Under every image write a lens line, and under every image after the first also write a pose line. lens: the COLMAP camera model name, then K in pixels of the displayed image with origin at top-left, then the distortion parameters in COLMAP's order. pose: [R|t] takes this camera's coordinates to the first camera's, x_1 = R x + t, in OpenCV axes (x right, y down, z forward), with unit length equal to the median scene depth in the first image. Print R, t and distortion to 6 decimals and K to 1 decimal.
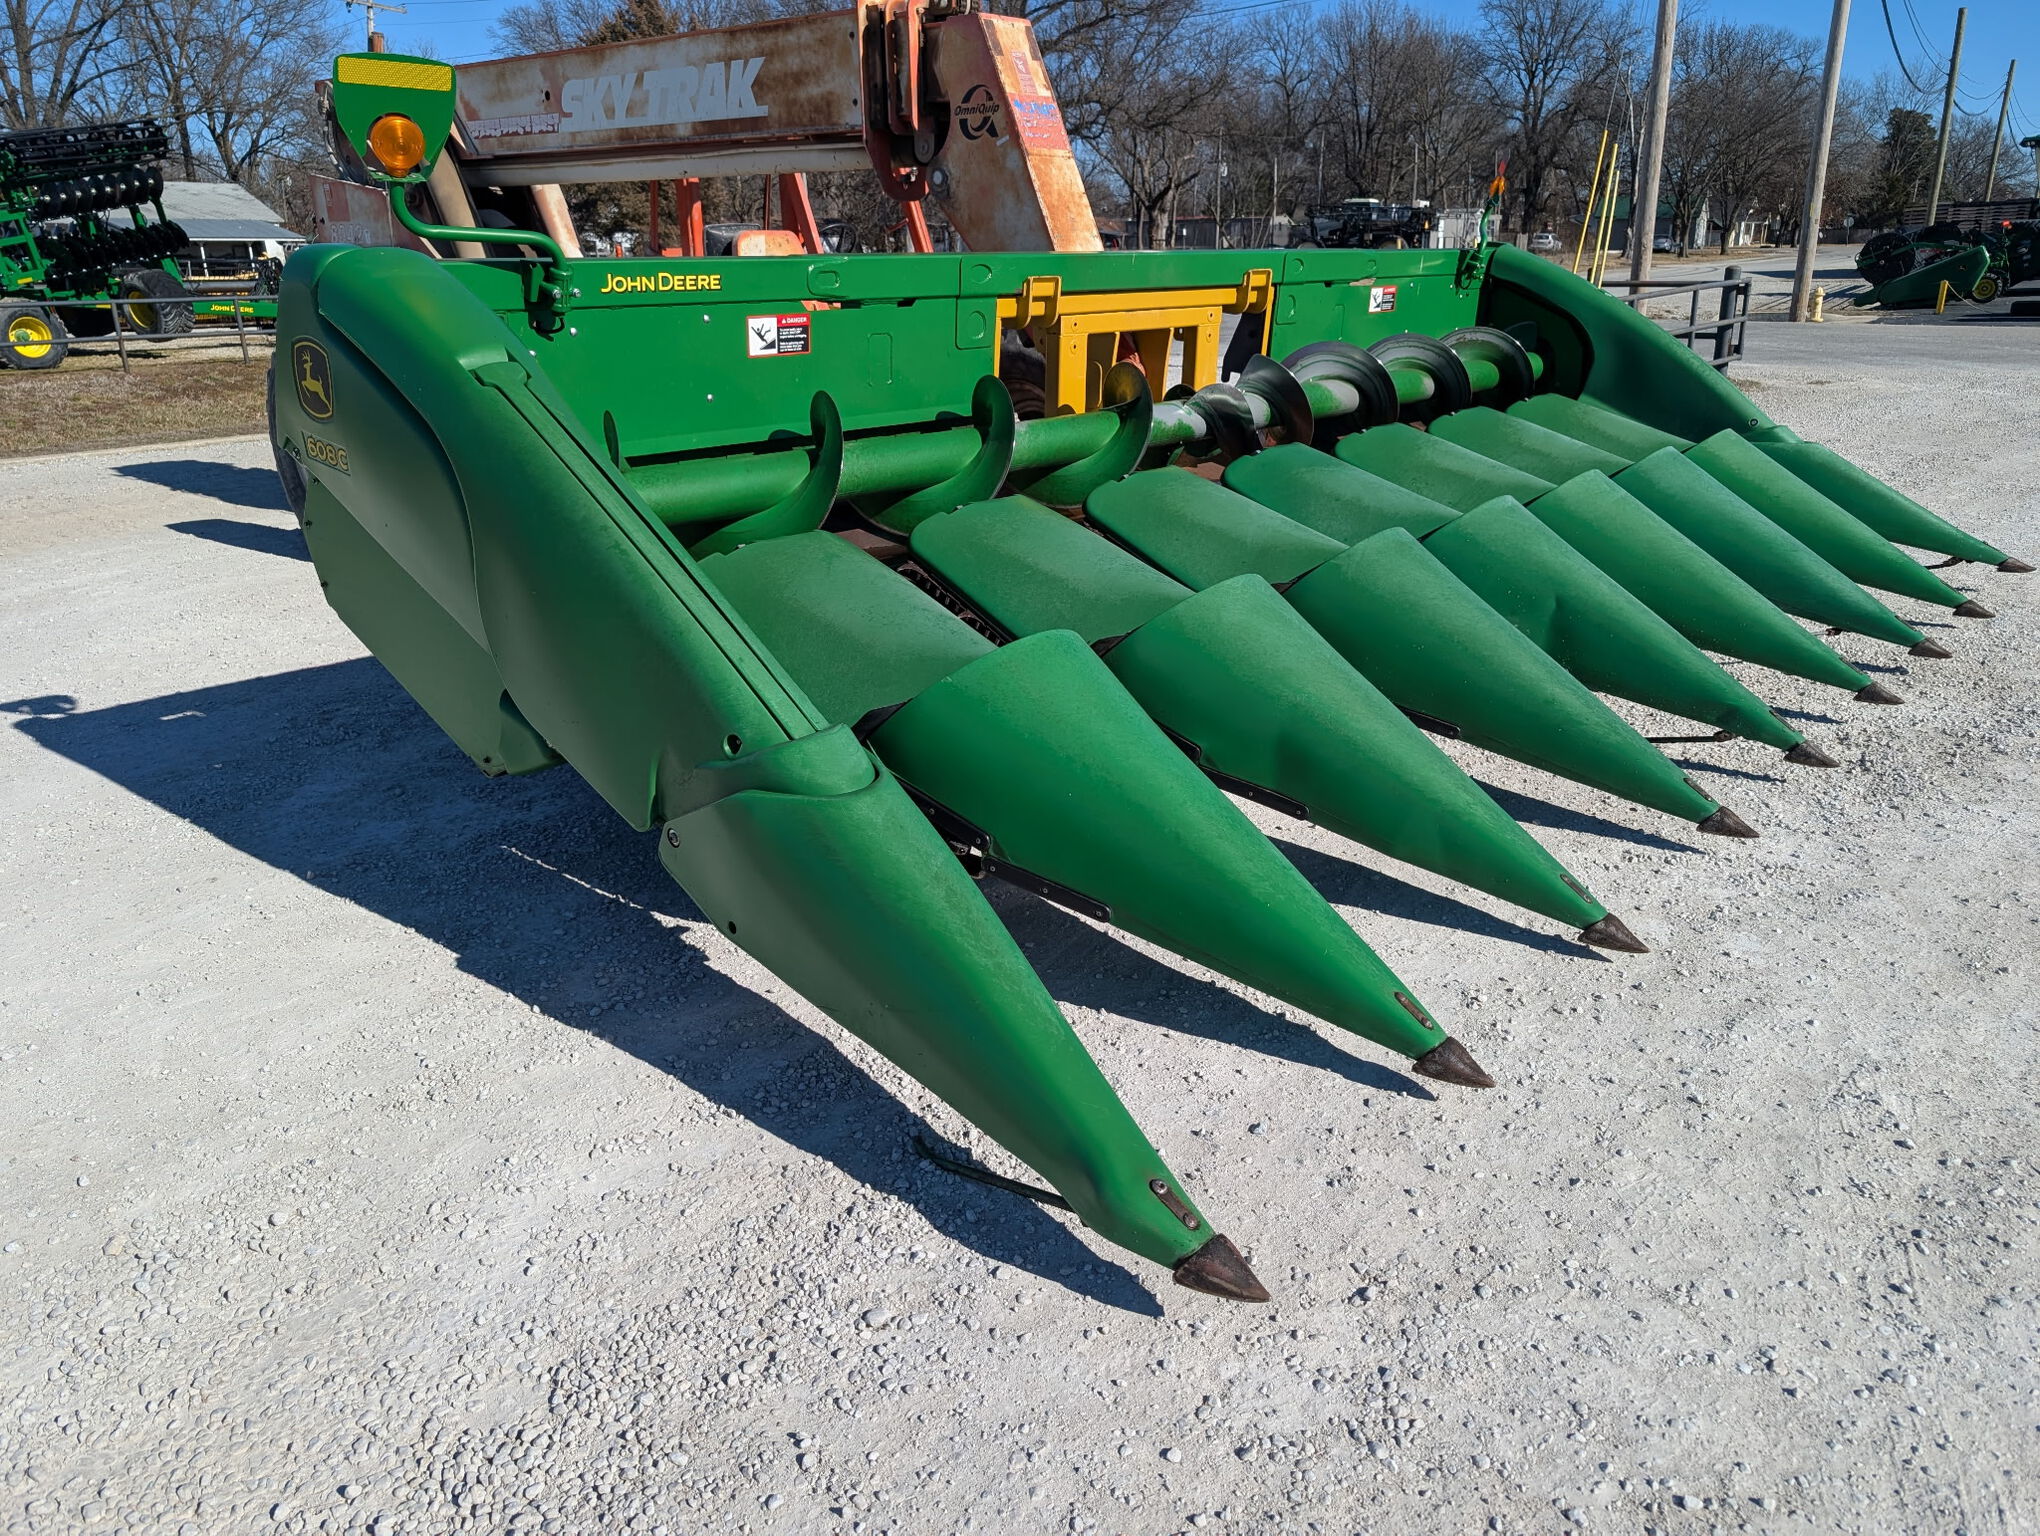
lens RADIAL K [[1444.1, 0, 1029.2], [0, 1444.1, 734.9], [0, 0, 1]] dist [0.003504, 0.001996]
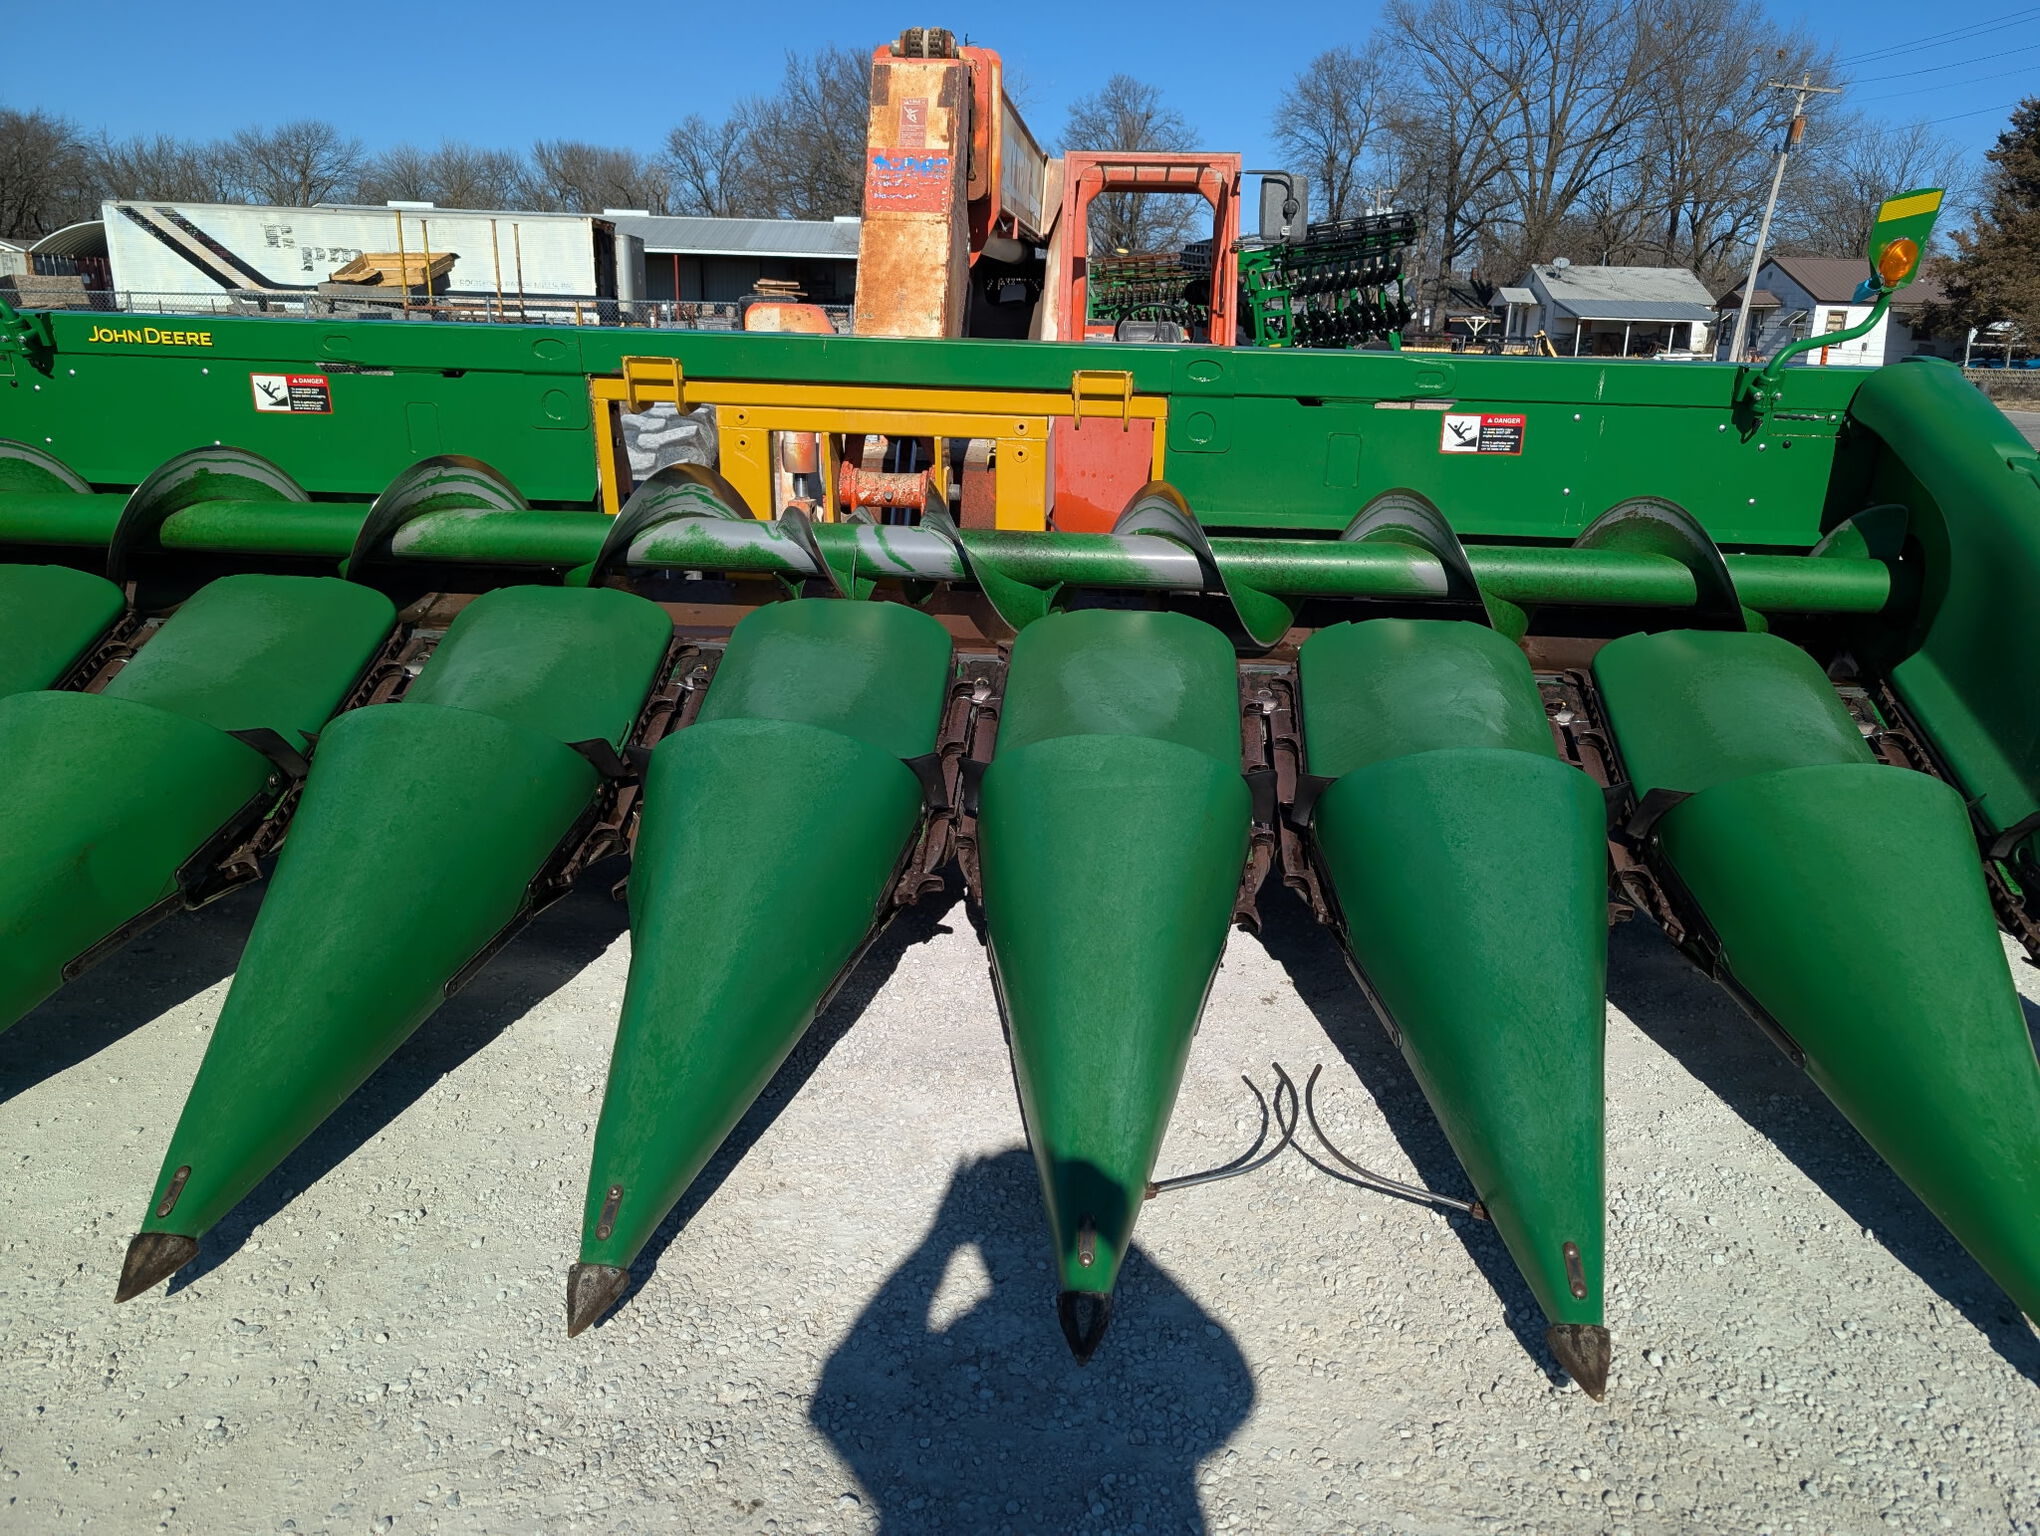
lens RADIAL K [[1443.8, 0, 1058.4], [0, 1443.8, 747.2], [0, 0, 1]] dist [0.008477, 0.002408]
pose [[0.616627, 0.248282, -0.747079, 0.748120], [-0.281655, 0.955730, 0.085151, -0.205083], [0.735147, 0.157912, 0.659259, 0.559678]]
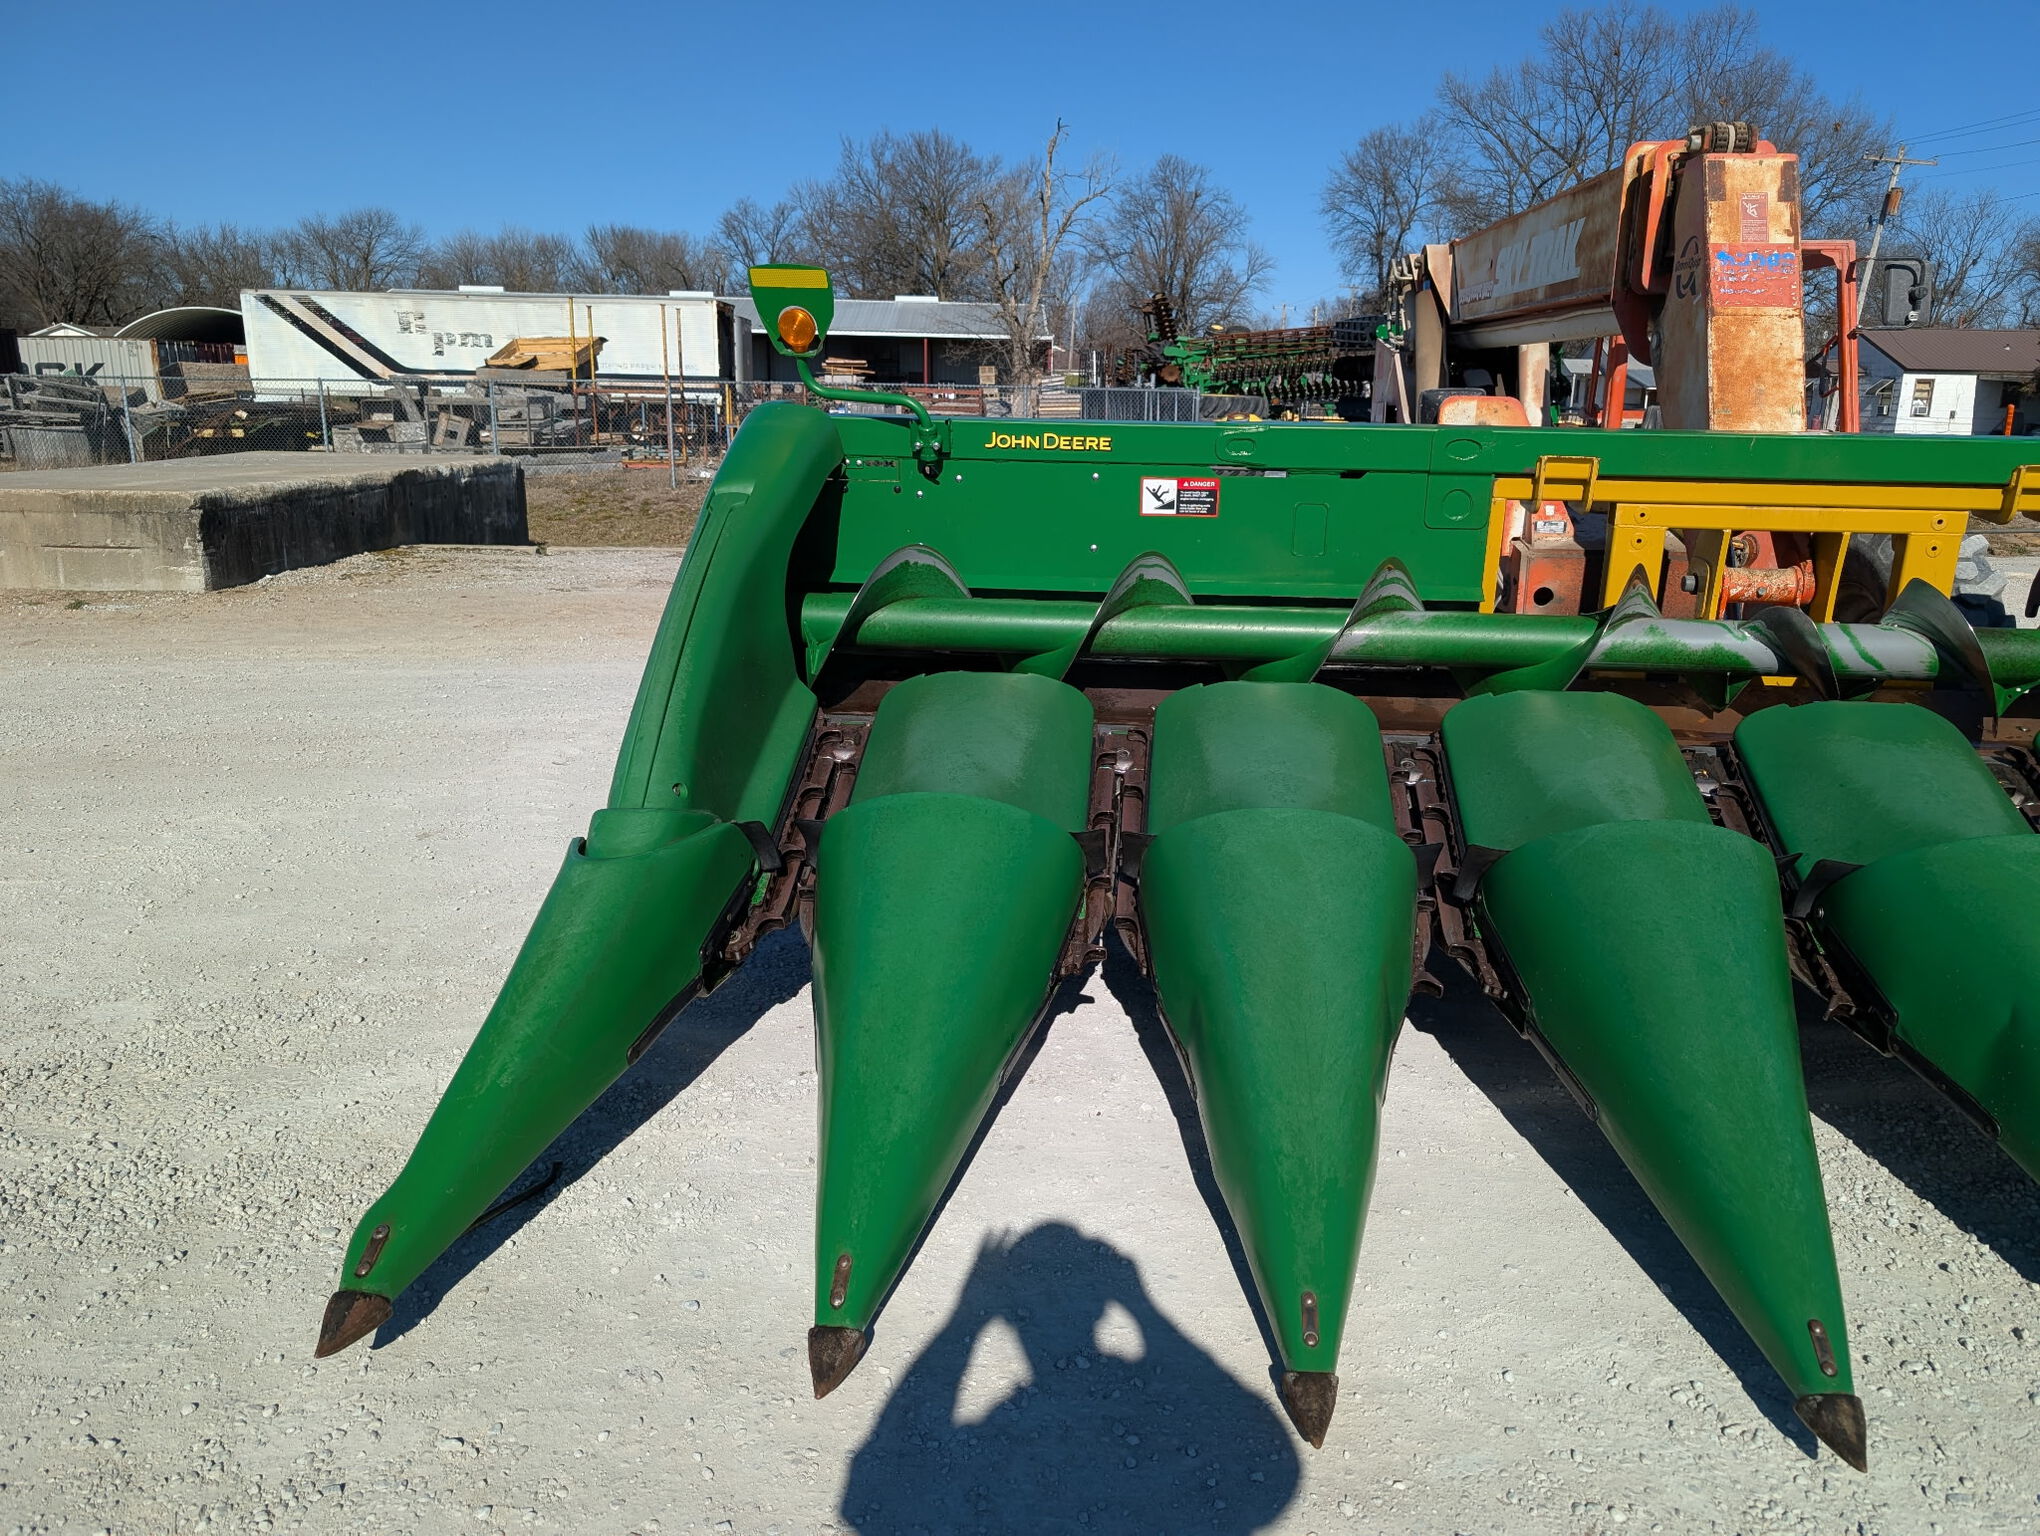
lens RADIAL K [[1434.3, 0, 1071.8], [0, 1434.3, 774.8], [0, 0, 1]] dist [0.011253, -0.002494]
pose [[0.605710, 0.224075, -0.763482, 0.453385], [-0.275974, 0.959128, 0.062550, -0.094361], [0.746293, 0.172814, 0.642793, 0.230388]]
